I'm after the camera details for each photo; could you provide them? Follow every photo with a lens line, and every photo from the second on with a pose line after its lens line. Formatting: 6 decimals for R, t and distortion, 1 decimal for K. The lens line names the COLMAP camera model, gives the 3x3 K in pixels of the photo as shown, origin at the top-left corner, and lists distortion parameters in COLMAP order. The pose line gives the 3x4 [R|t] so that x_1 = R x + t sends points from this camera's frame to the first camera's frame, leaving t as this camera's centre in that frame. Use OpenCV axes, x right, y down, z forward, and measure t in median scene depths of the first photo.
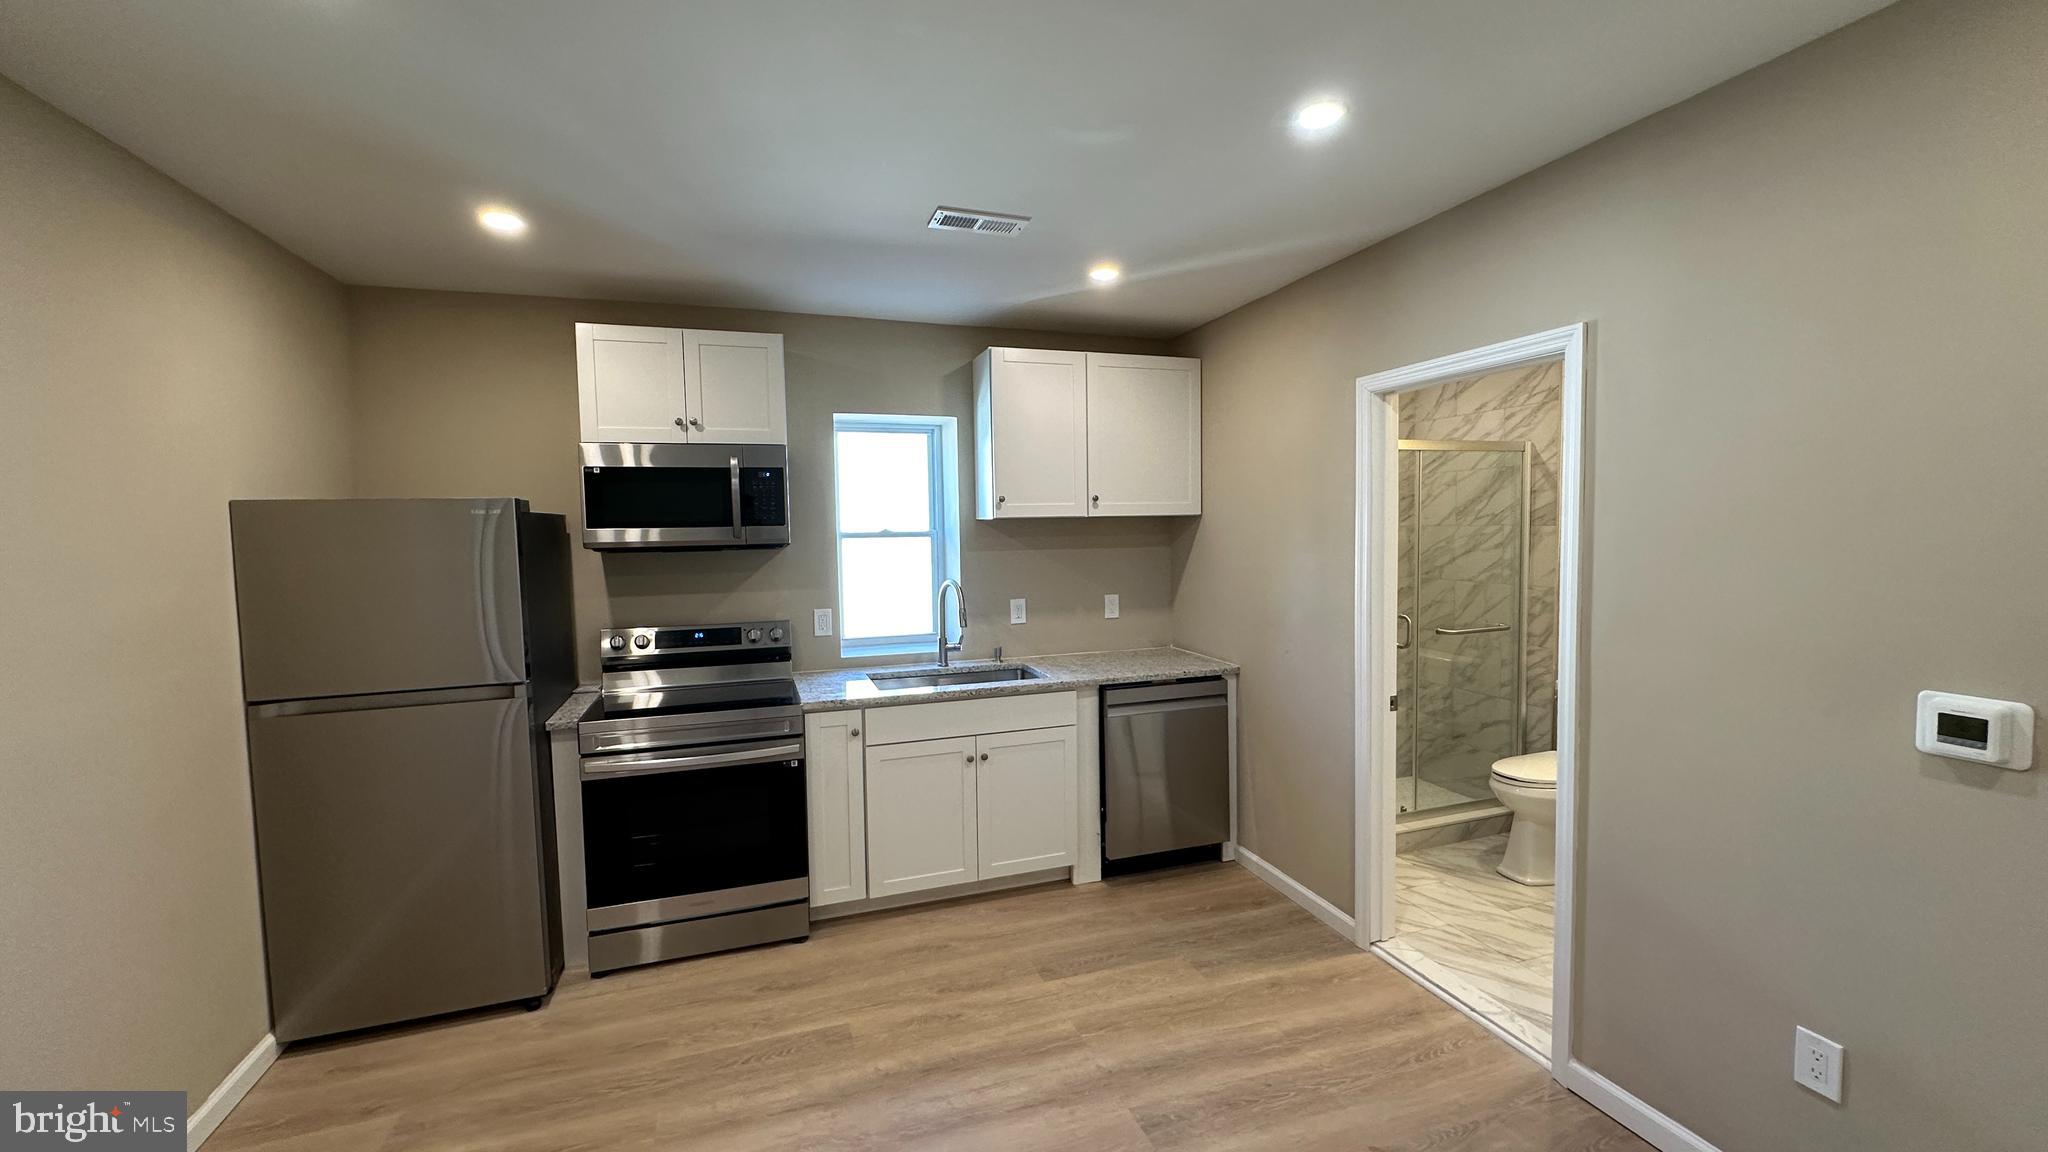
lens RADIAL K [[818.2, 0, 1024.0], [0, 818.2, 576.0], [0, 0, 1]] dist [0.001085, 0.000314]
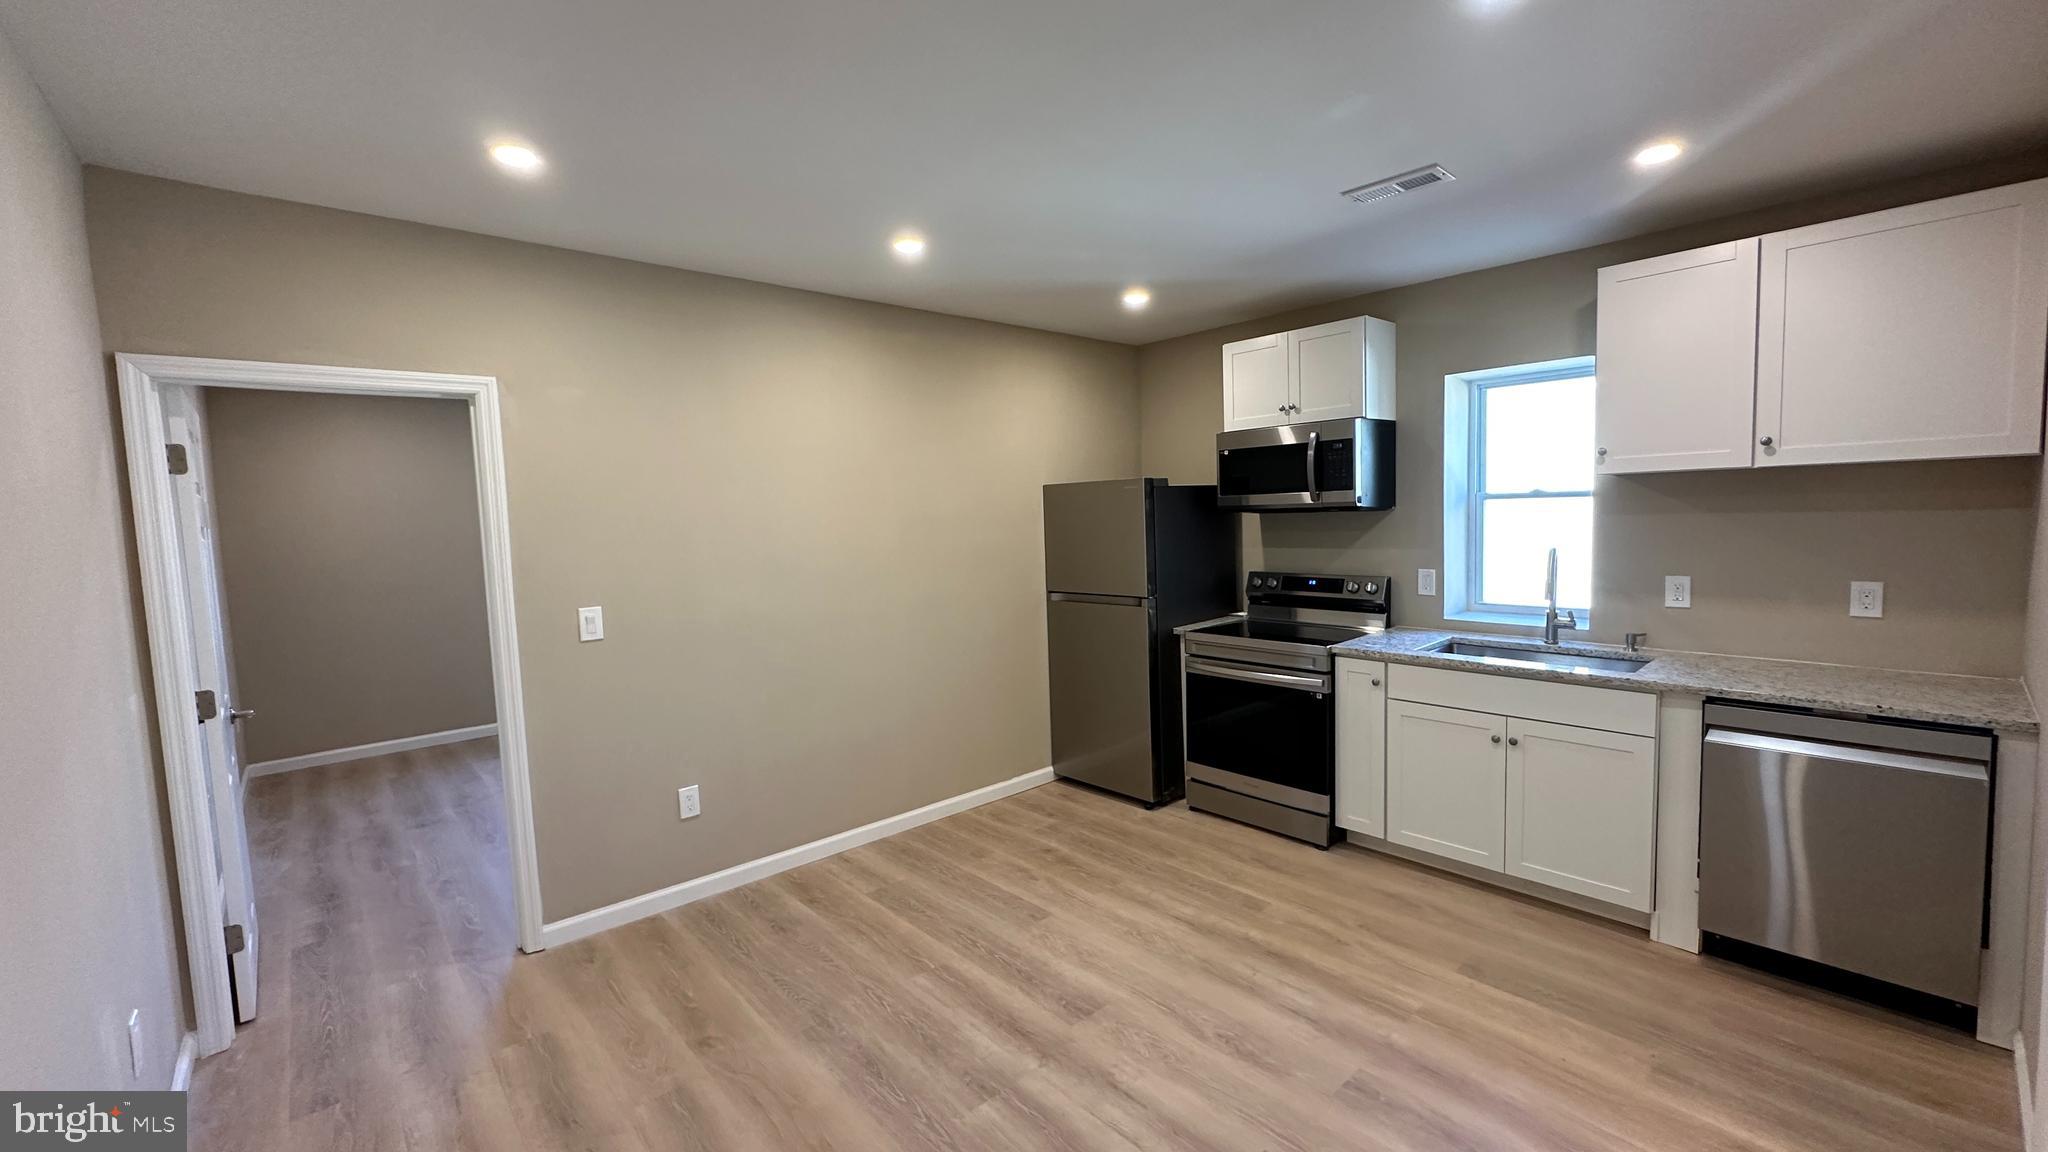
lens RADIAL K [[818.2, 0, 1024.0], [0, 818.2, 576.0], [0, 0, 1]] dist [0.001085, 0.000314]
pose [[0.392860, 0.079379, -0.916166, 0.574780], [-0.028618, 0.996840, 0.074097, -0.014803], [0.919153, -0.002891, 0.393890, 0.147484]]
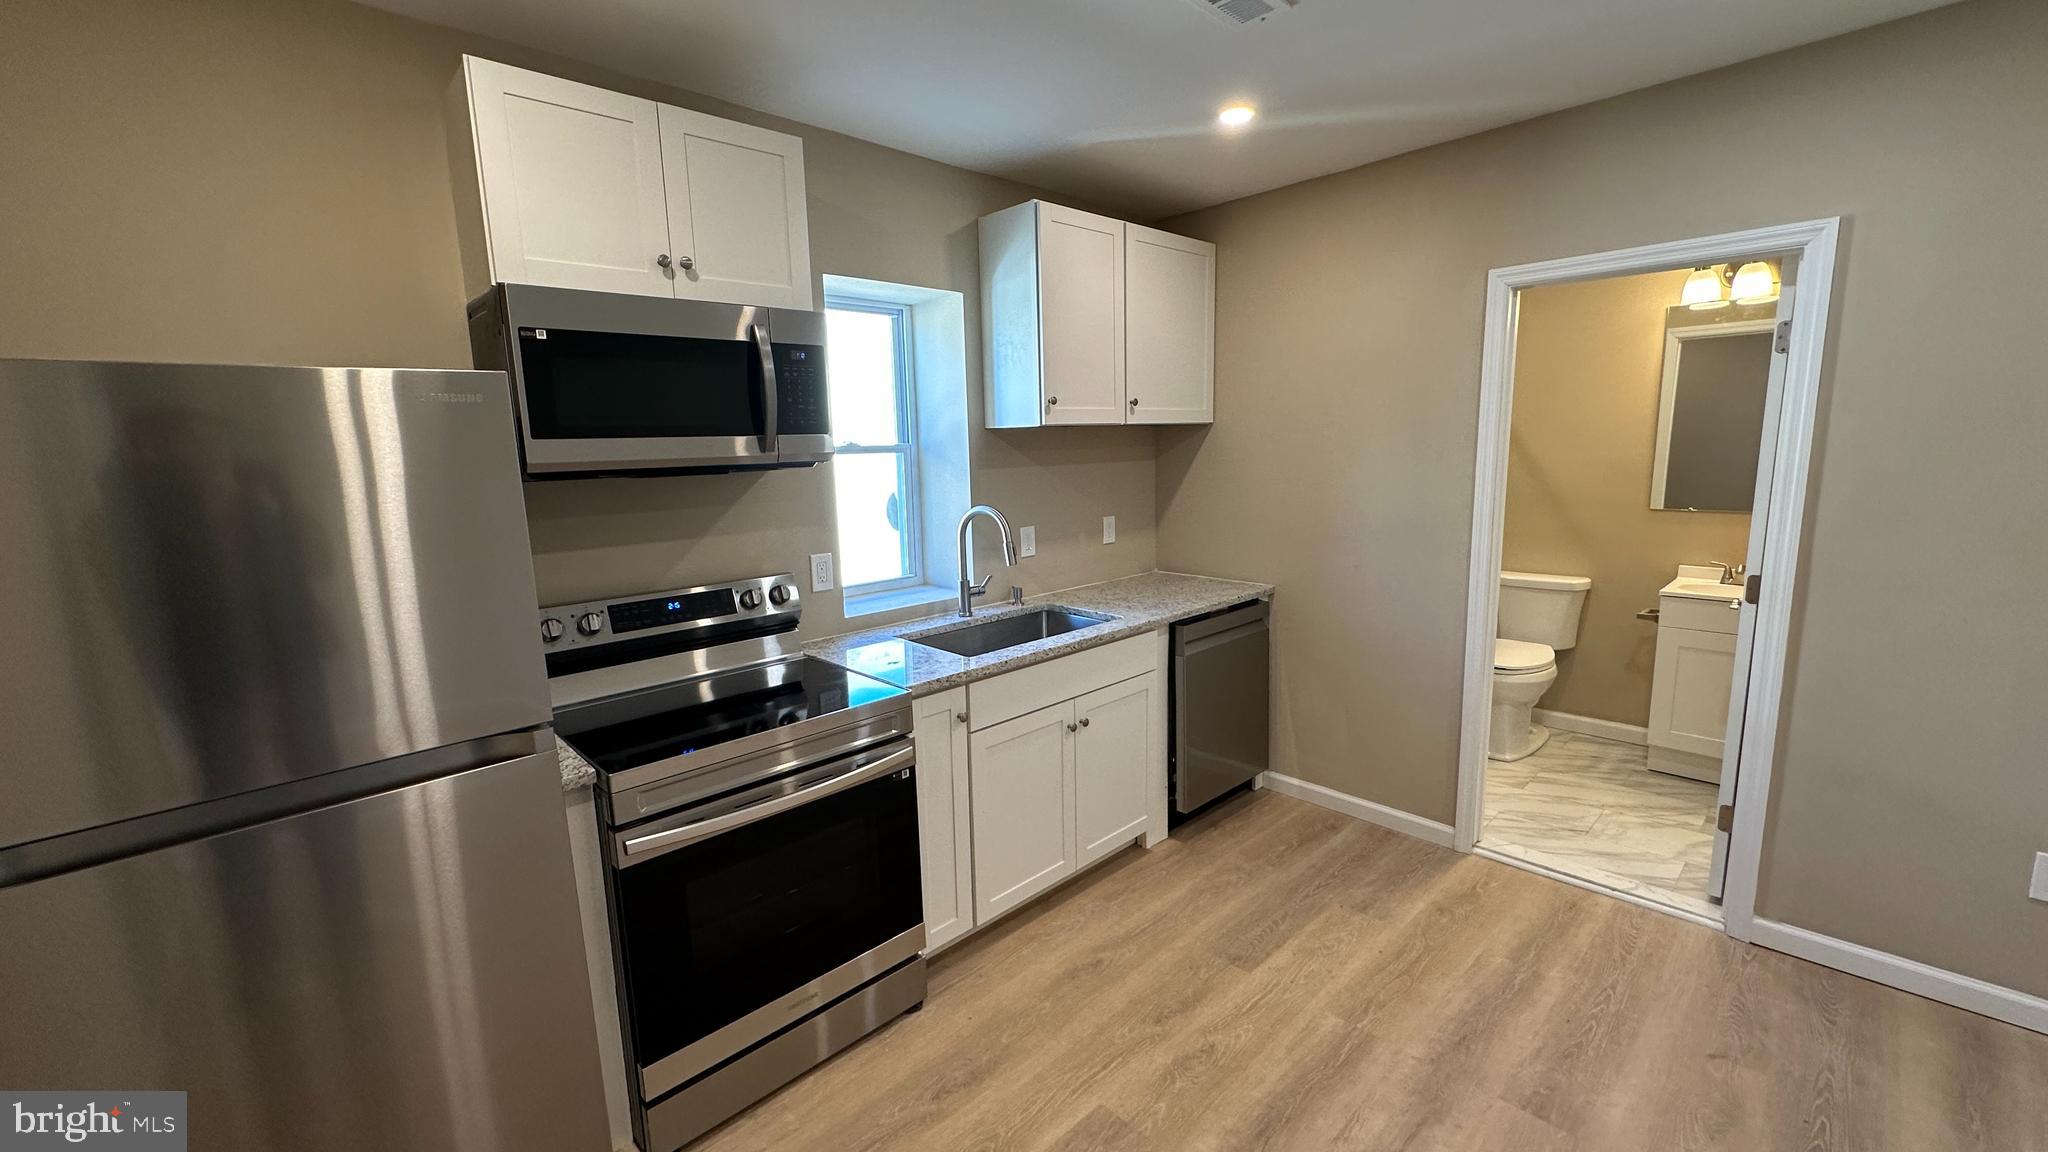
lens RADIAL K [[818.2, 0, 1024.0], [0, 818.2, 576.0], [0, 0, 1]] dist [0.001085, 0.000314]
pose [[0.906690, -0.076073, 0.414880, -0.441995], [0.037382, 0.994224, 0.100607, -0.006908], [-0.420138, -0.075711, 0.904297, 0.315253]]
